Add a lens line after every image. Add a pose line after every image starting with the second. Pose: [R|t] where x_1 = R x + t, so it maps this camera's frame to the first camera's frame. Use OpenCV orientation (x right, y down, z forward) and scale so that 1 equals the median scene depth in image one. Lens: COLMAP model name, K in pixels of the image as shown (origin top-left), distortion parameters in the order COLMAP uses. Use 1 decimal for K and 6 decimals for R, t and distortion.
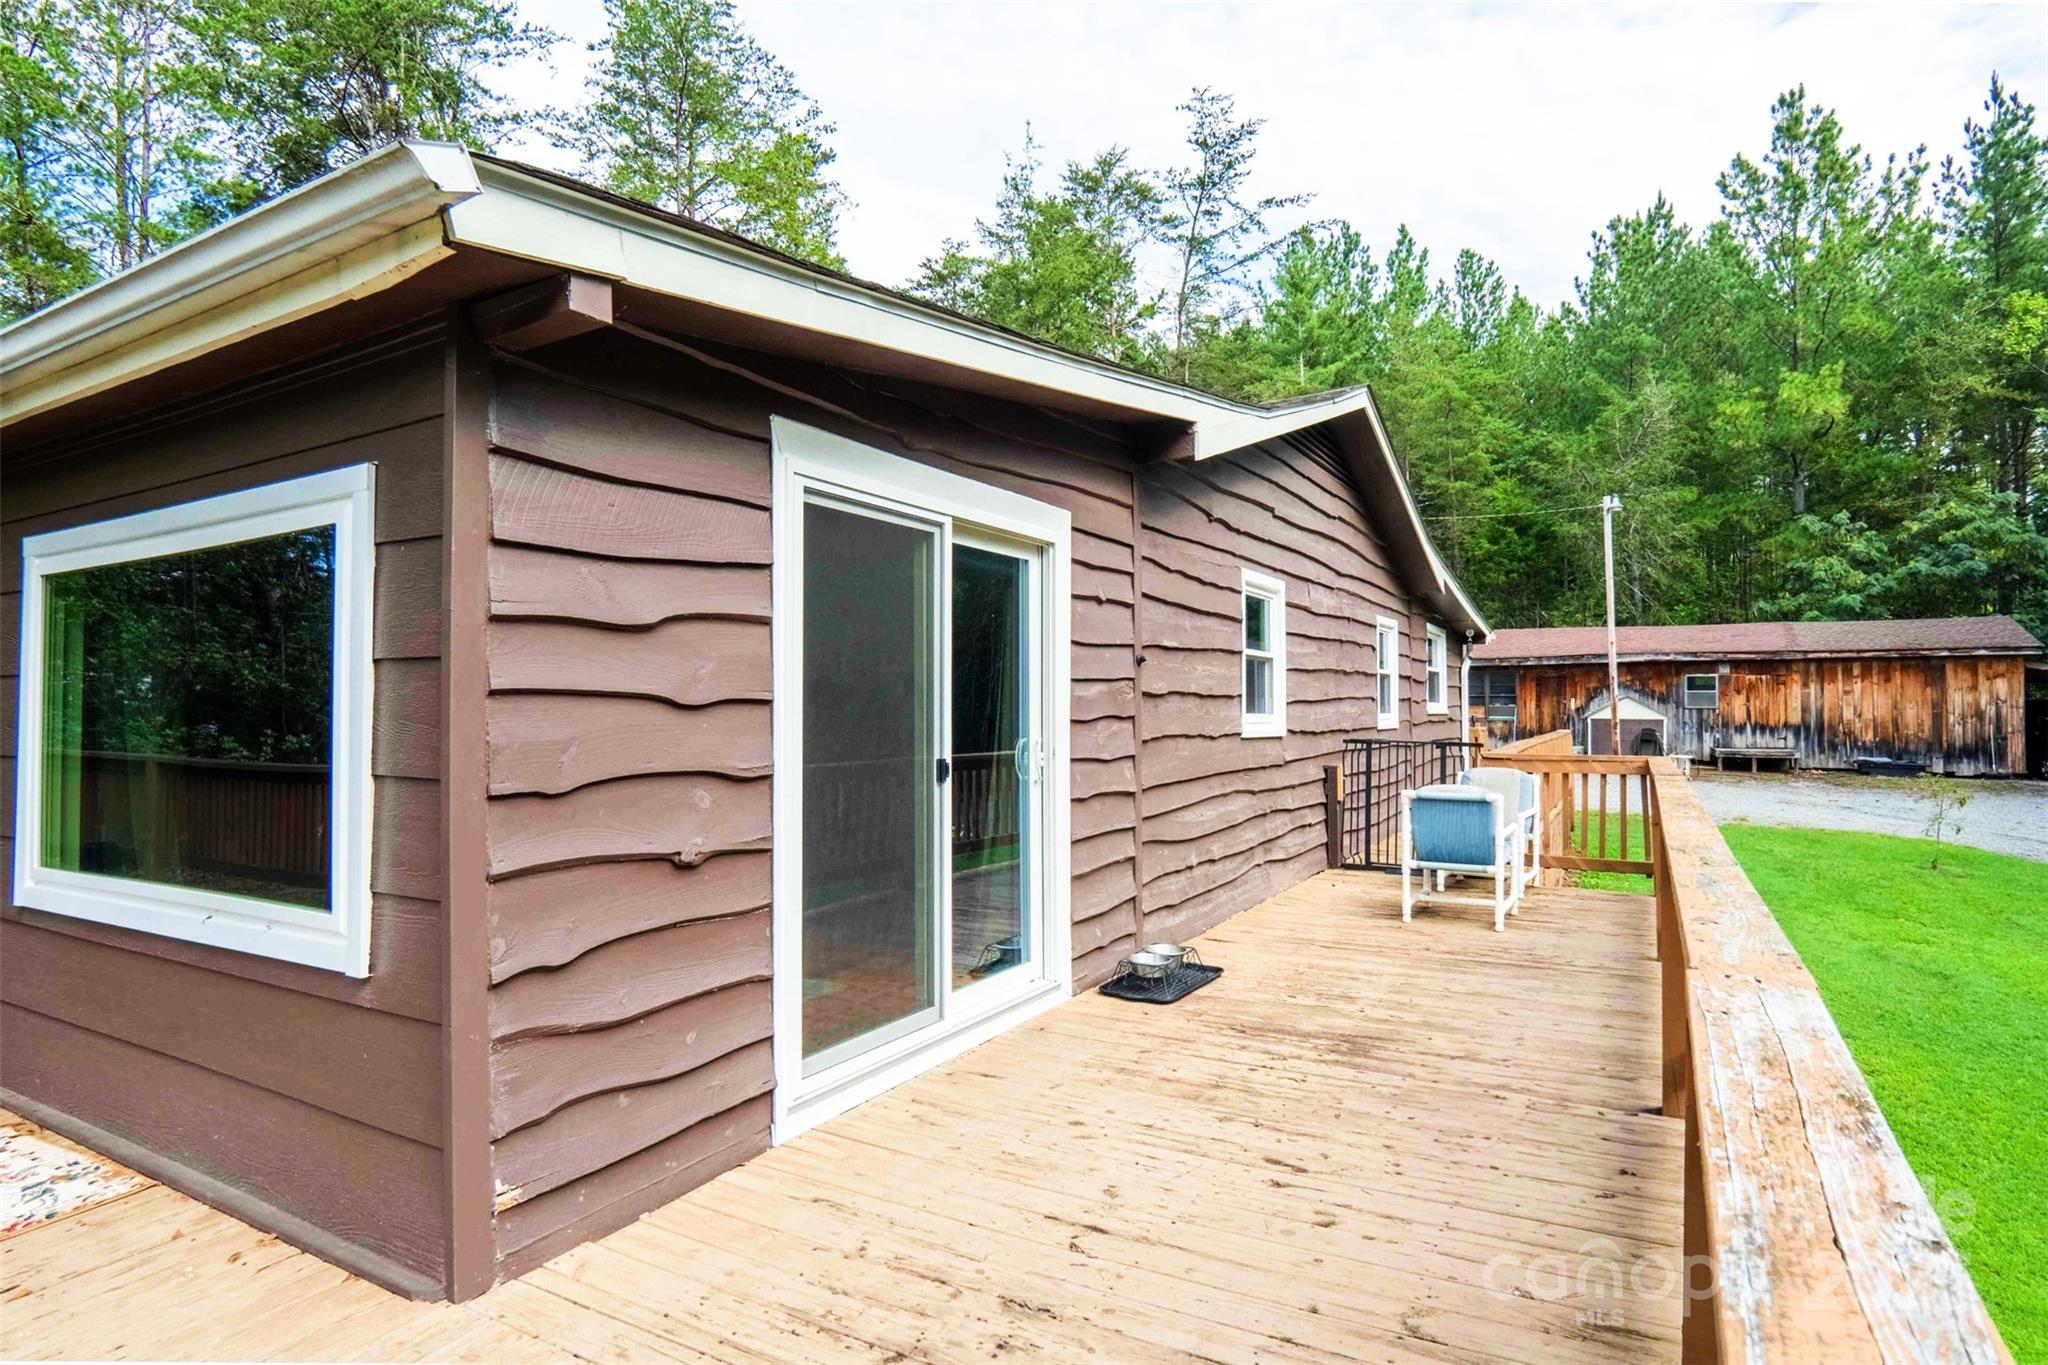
lens RADIAL K [[1123.3, 0, 1015.3], [0, 1123.3, 677.6], [0, 0, 1]] dist [-0.018572, -0.002195]
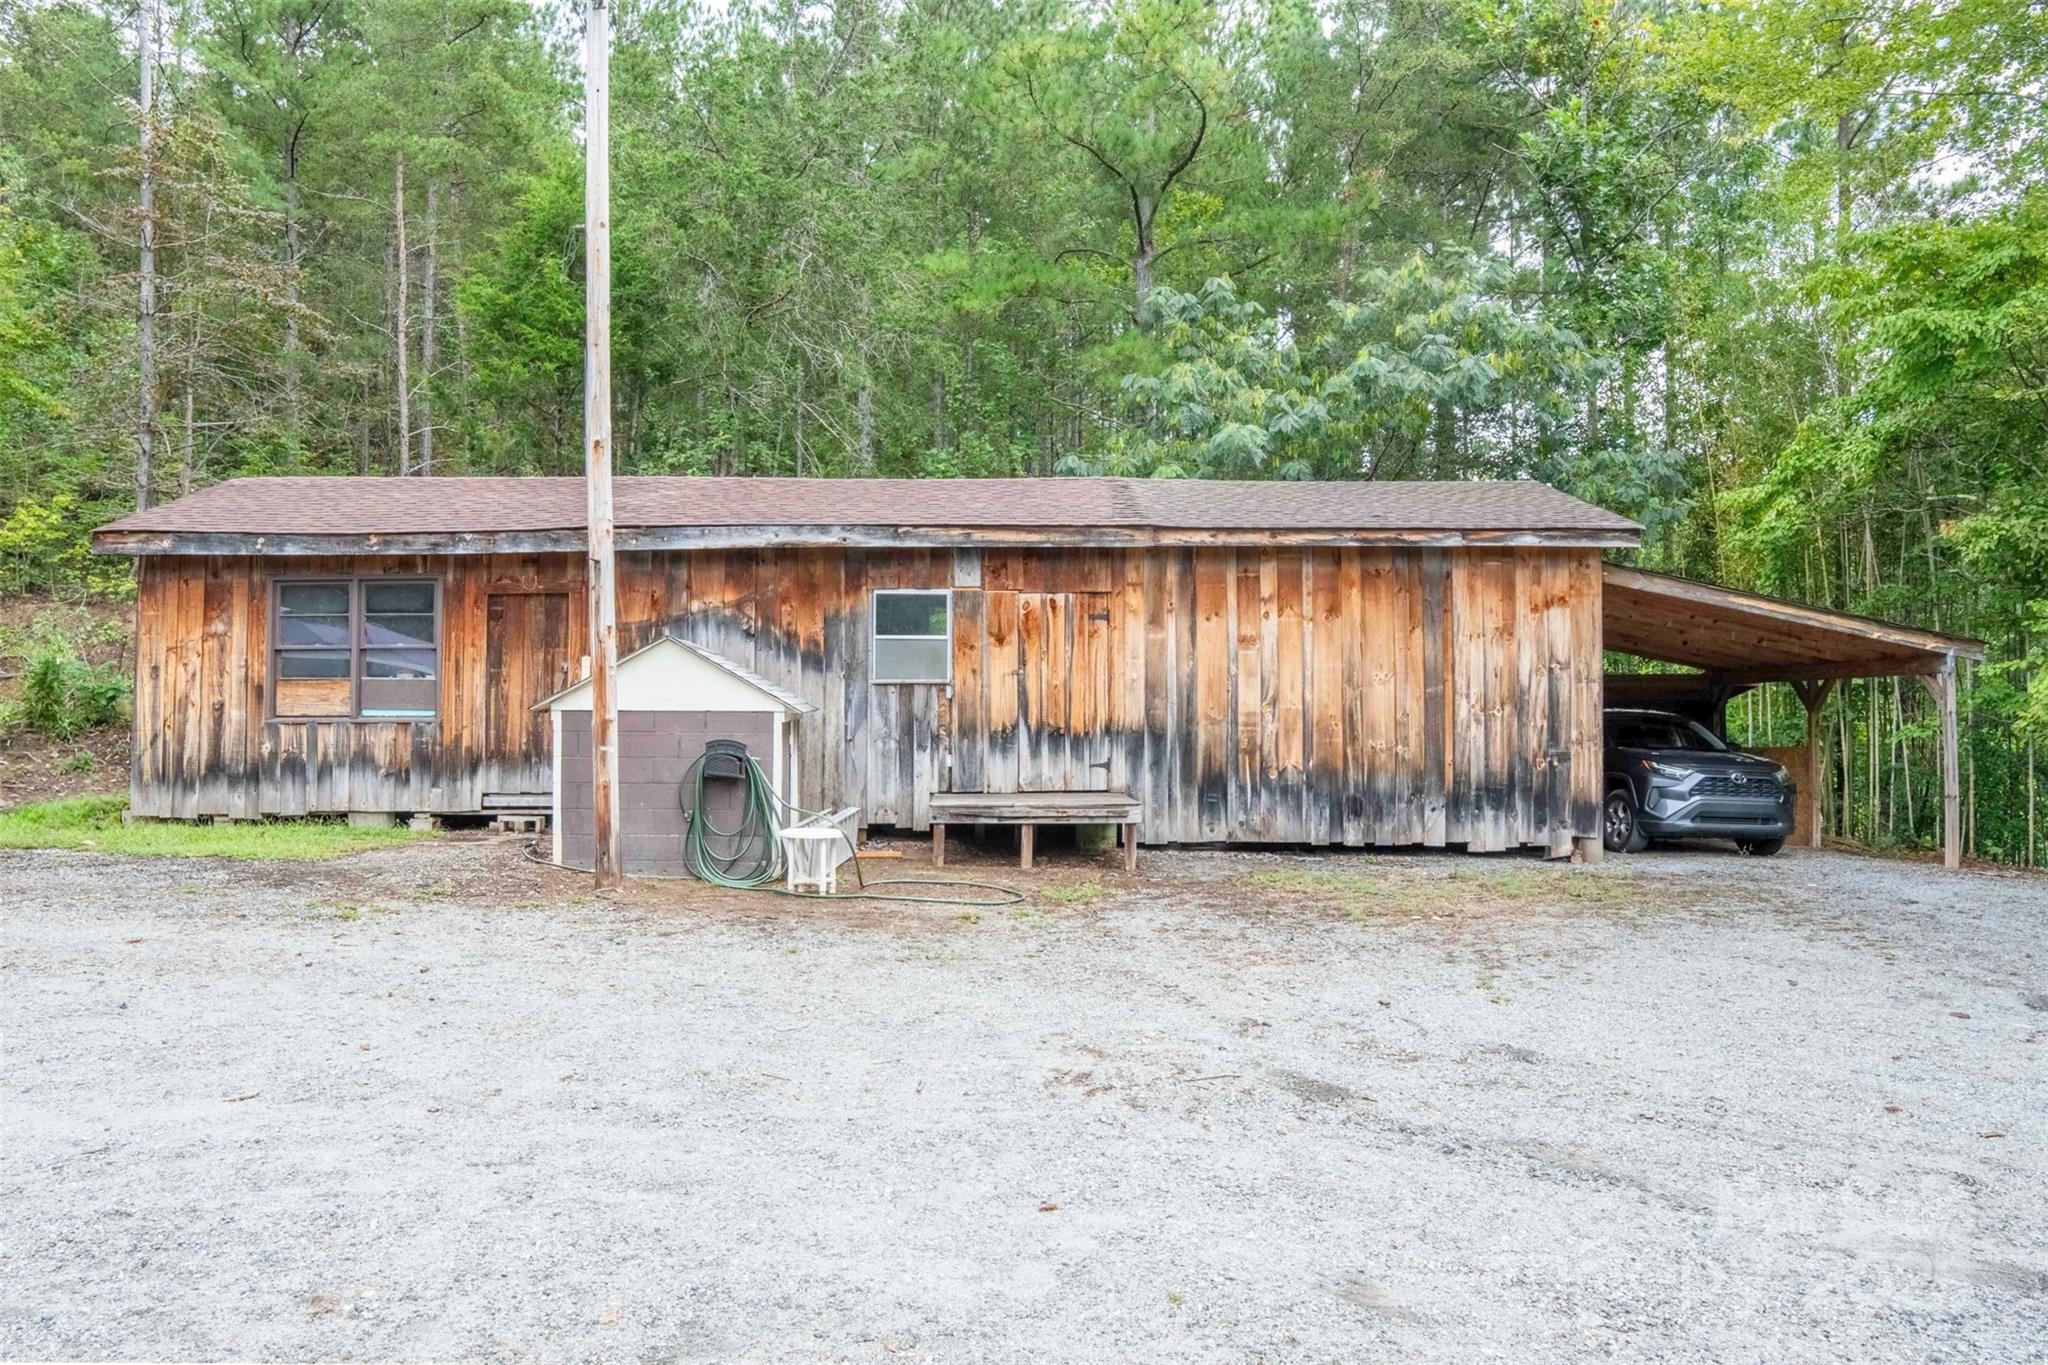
lens RADIAL K [[1443.5, 0, 1024.6], [0, 1443.5, 679.8], [0, 0, 1]] dist [-0.074909, 0.000960]
pose [[0.862734, 0.011901, 0.505519, 0.429739], [-0.008996, 0.999926, -0.008187, 0.030908], [-0.505579, 0.002515, 0.862777, 0.606650]]
